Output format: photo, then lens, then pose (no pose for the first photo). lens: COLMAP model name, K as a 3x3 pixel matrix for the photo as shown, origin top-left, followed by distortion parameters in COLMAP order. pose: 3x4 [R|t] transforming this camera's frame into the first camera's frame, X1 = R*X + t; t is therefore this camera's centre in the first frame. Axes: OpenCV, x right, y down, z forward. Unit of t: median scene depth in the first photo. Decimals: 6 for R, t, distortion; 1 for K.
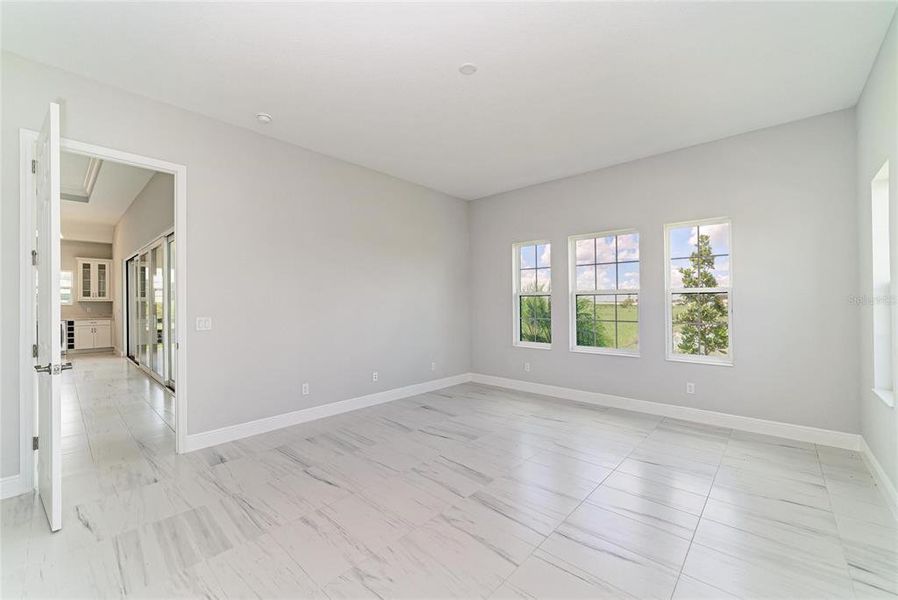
lens RADIAL K [[359.8, 0, 448.2], [0, 359.8, 303.4], [0, 0, 1]] dist [-0.004465, 0.001526]
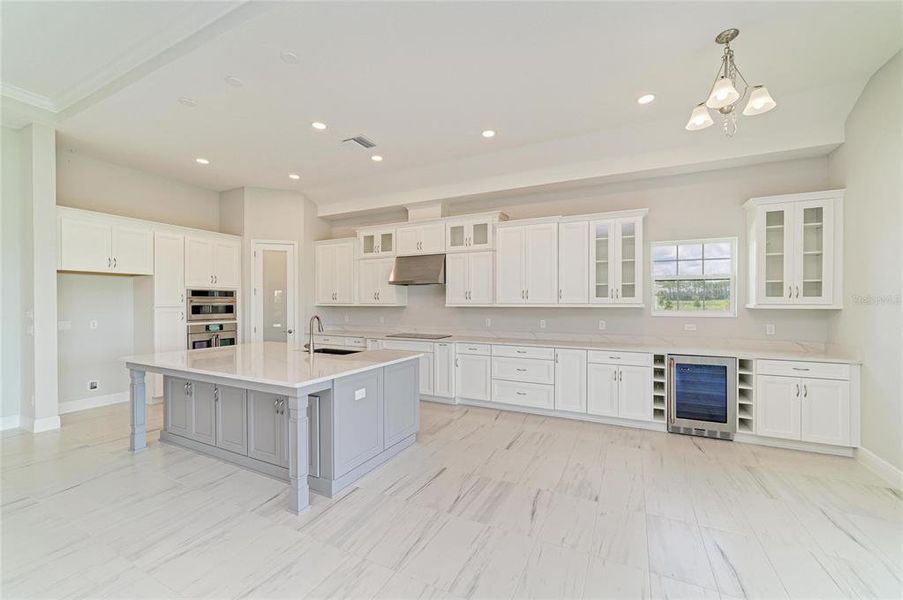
lens RADIAL K [[361.8, 0, 447.7], [0, 361.8, 302.6], [0, 0, 1]] dist [-0.004465, 0.001526]
pose [[0.271788, 0.004142, -0.962348, -0.723360], [-0.004704, 0.999985, 0.002976, -0.011503], [0.962346, 0.003718, 0.271804, 0.550814]]
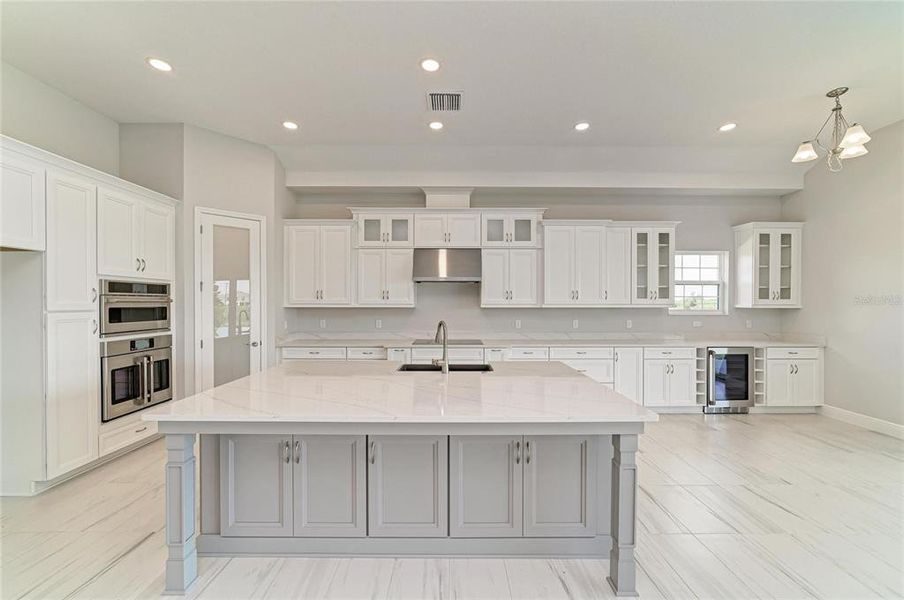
lens RADIAL K [[362.2, 0, 450.2], [0, 362.2, 303.4], [0, 0, 1]] dist [-0.004465, 0.001526]
pose [[0.676717, 0.005080, -0.736225, -0.924058], [-0.006428, 0.999979, 0.000992, -0.009738], [0.736215, 0.004061, 0.676736, 0.325750]]
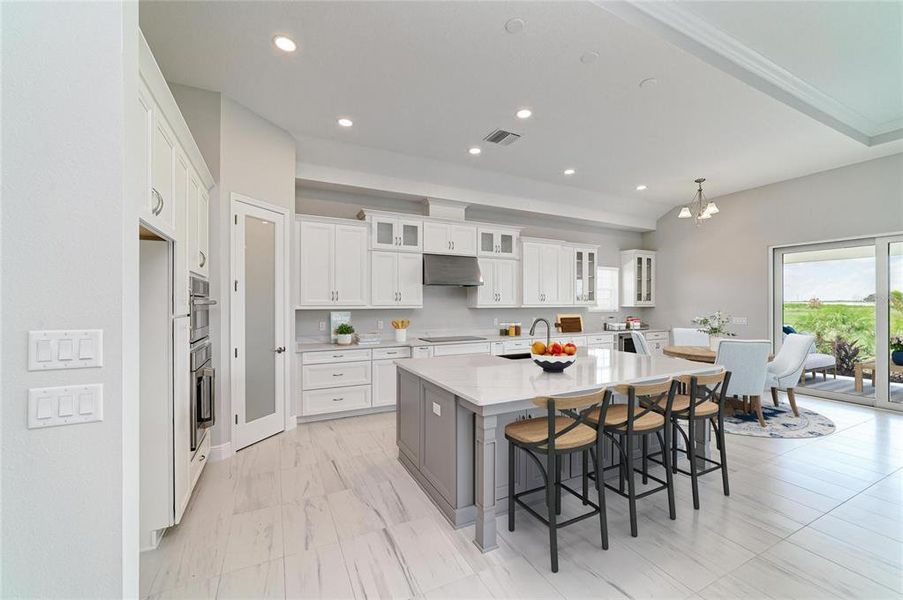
lens RADIAL K [[361.8, 0, 450.1], [0, 361.8, 304.4], [0, 0, 1]] dist [-0.004465, 0.001526]
pose [[0.933604, 0.002766, -0.358296, -1.099087], [-0.002993, 0.999996, -0.000079, -0.009054], [0.358294, 0.001146, 0.933608, 0.135519]]
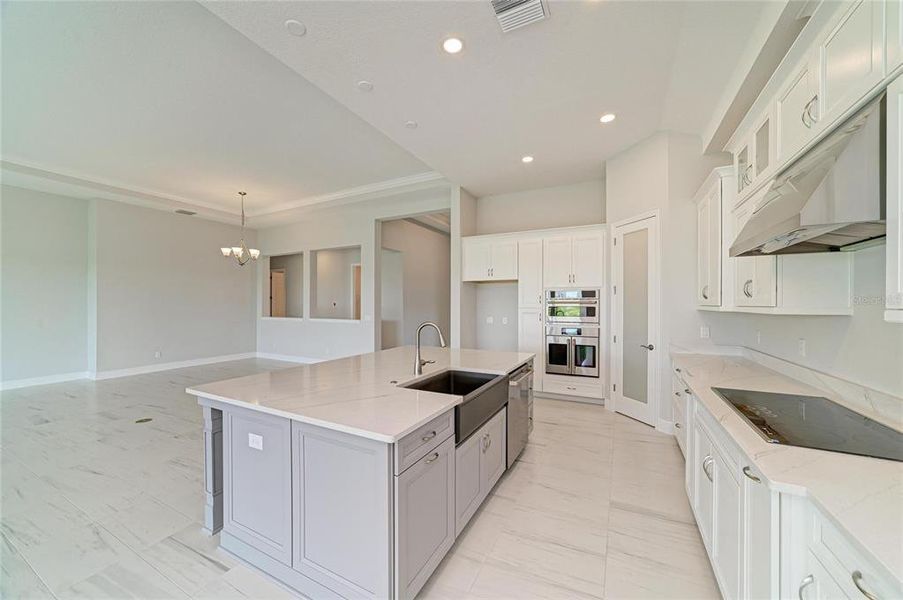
lens RADIAL K [[335.3, 0, 455.0], [0, 335.3, 303.0], [0, 0, 1]] dist [-0.007366, 0.000525]
pose [[-0.958499, 0.003942, -0.285069, -1.087502], [0.003319, 0.999991, 0.002668, -0.011337], [0.285077, 0.001611, -0.958503, 0.773371]]
